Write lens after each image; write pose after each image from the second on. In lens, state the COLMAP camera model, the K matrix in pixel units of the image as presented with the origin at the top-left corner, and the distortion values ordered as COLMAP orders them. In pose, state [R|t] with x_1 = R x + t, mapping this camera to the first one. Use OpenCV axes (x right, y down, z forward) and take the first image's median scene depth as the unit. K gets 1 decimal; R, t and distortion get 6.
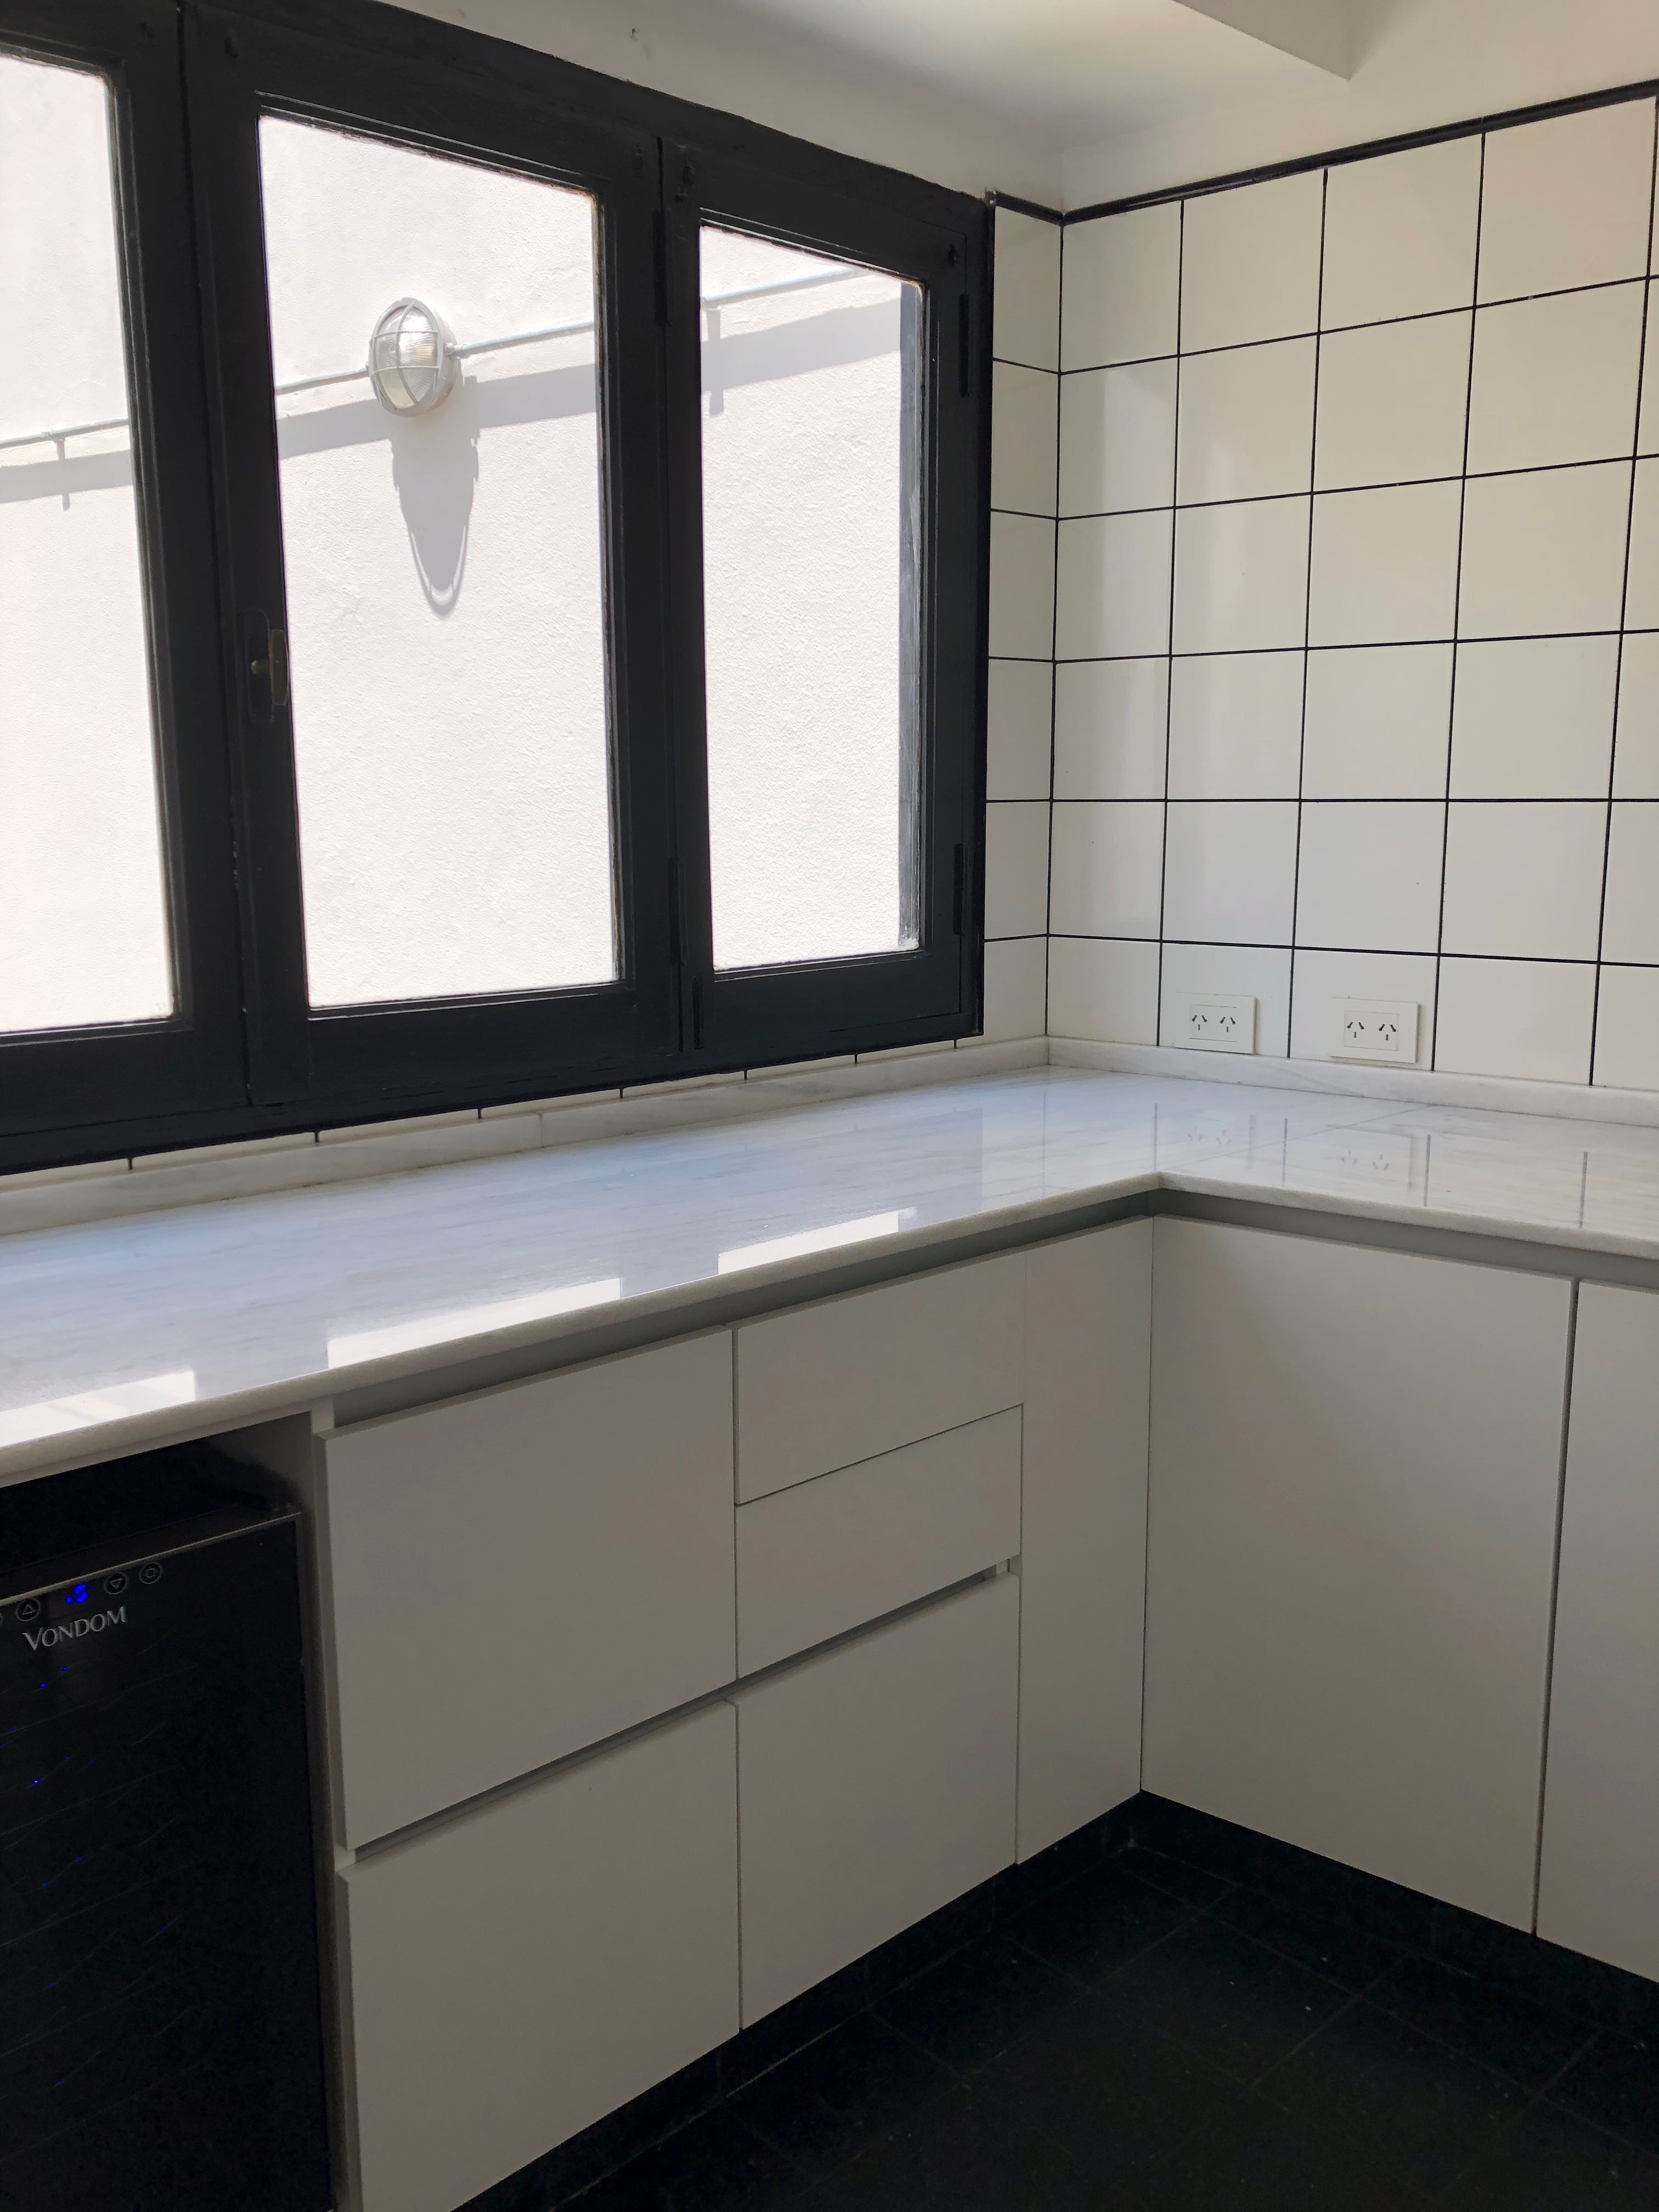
lens RADIAL K [[1779.8, 0, 842.0], [0, 1779.8, 1104.9], [0, 0, 1]] dist [0.029023, -0.008141]
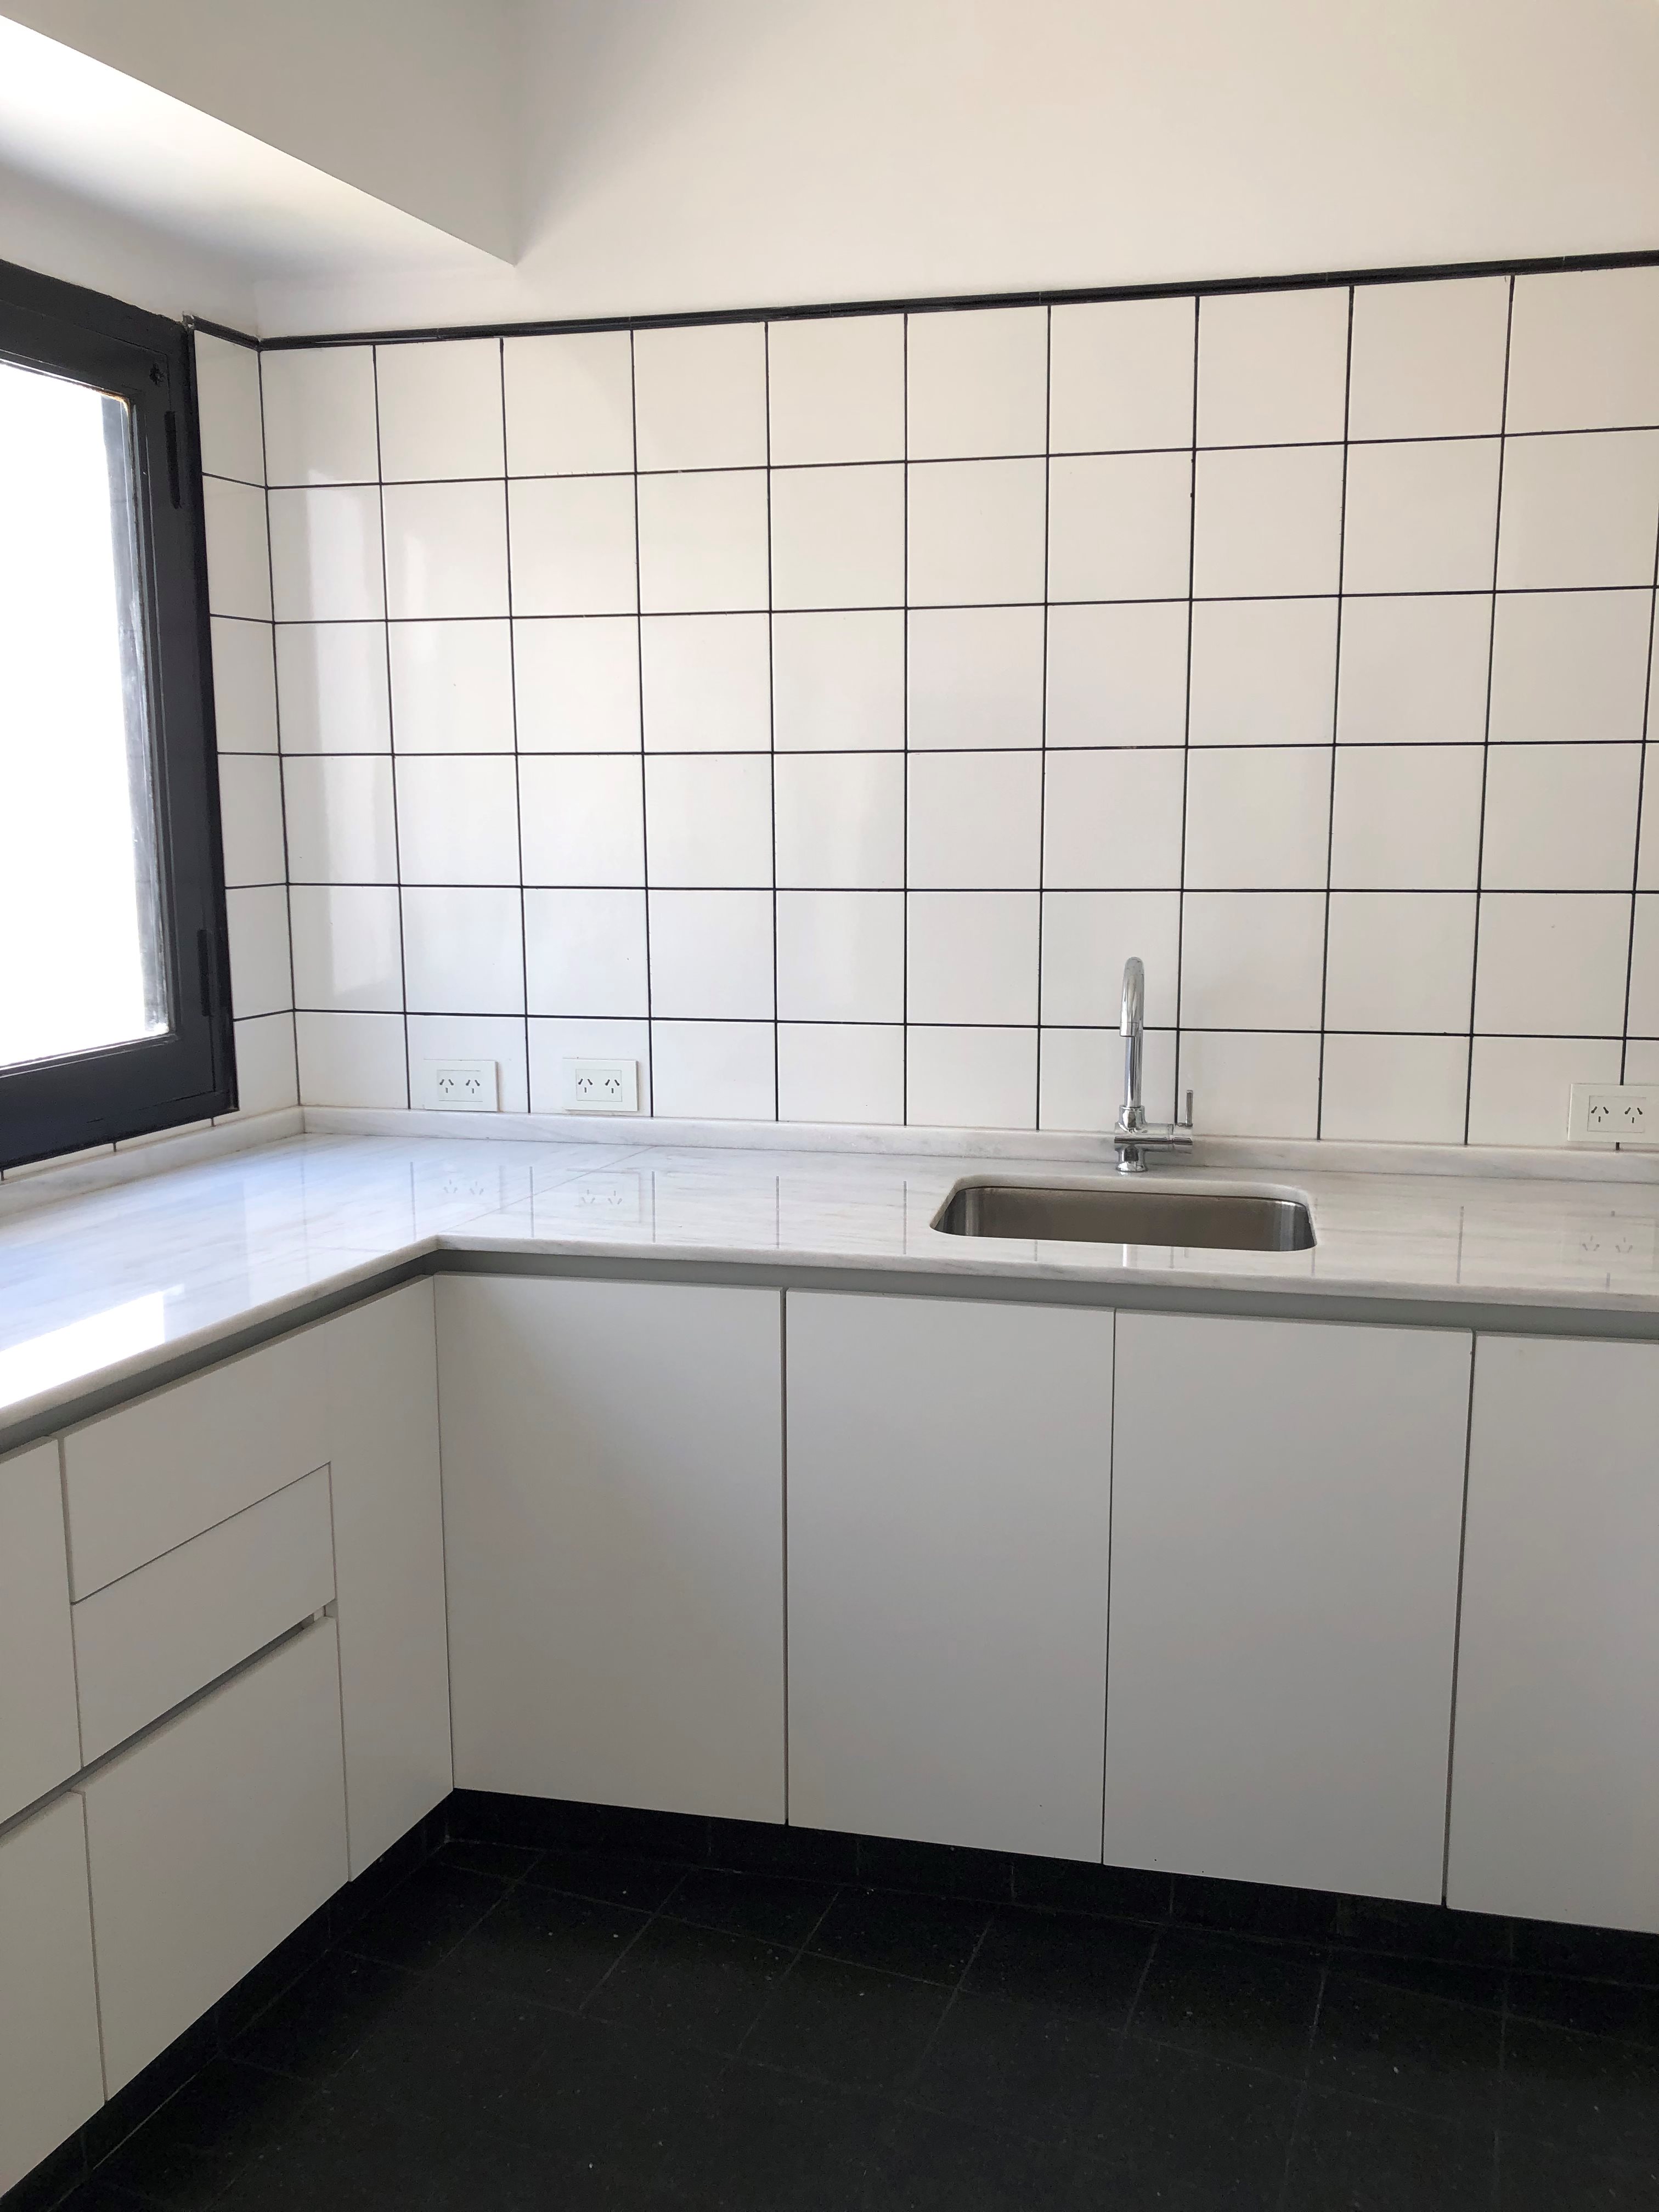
lens RADIAL K [[1779.8, 0, 842.0], [0, 1779.8, 1104.9], [0, 0, 1]] dist [0.029023, -0.008141]
pose [[0.900604, -0.072679, 0.428522, -0.055512], [0.073943, 0.997168, 0.013722, -0.034052], [-0.428306, 0.019328, 0.903427, -0.104286]]
